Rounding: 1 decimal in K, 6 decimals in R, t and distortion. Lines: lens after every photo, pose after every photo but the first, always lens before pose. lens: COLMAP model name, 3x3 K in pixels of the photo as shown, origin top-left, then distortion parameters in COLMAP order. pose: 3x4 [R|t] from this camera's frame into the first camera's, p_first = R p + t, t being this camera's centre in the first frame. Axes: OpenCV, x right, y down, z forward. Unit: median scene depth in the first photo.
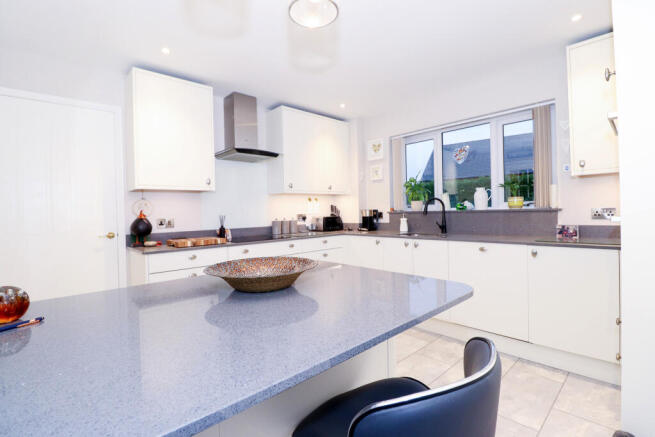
lens RADIAL K [[306.3, 0, 328.9], [0, 306.3, 214.7], [0, 0, 1]] dist [0.000498, -0.000536]
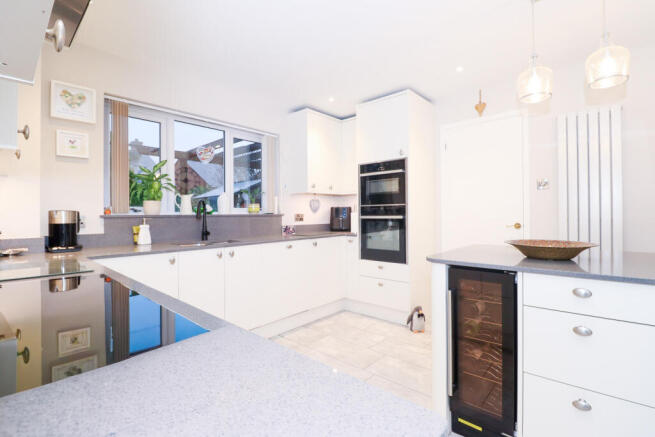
lens RADIAL K [[306.3, 0, 328.9], [0, 306.3, 214.7], [0, 0, 1]] dist [0.000498, -0.000536]
pose [[-0.083960, 0.017479, 0.996316, -0.485497], [0.018146, 0.999707, -0.016010, 0.007515], [-0.996304, 0.016735, -0.084253, 0.669076]]
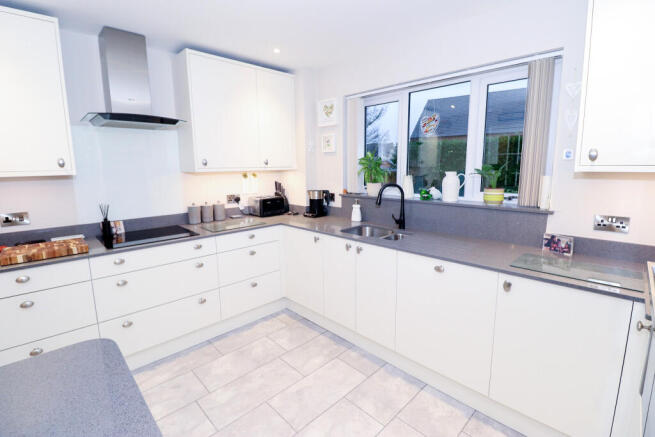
lens RADIAL K [[306.3, 0, 328.9], [0, 306.3, 214.7], [0, 0, 1]] dist [0.000498, -0.000536]
pose [[0.999575, 0.010849, 0.027066, 0.156766], [-0.014721, 0.988992, 0.147236, -0.080794], [-0.025170, -0.147572, 0.988731, 0.221449]]
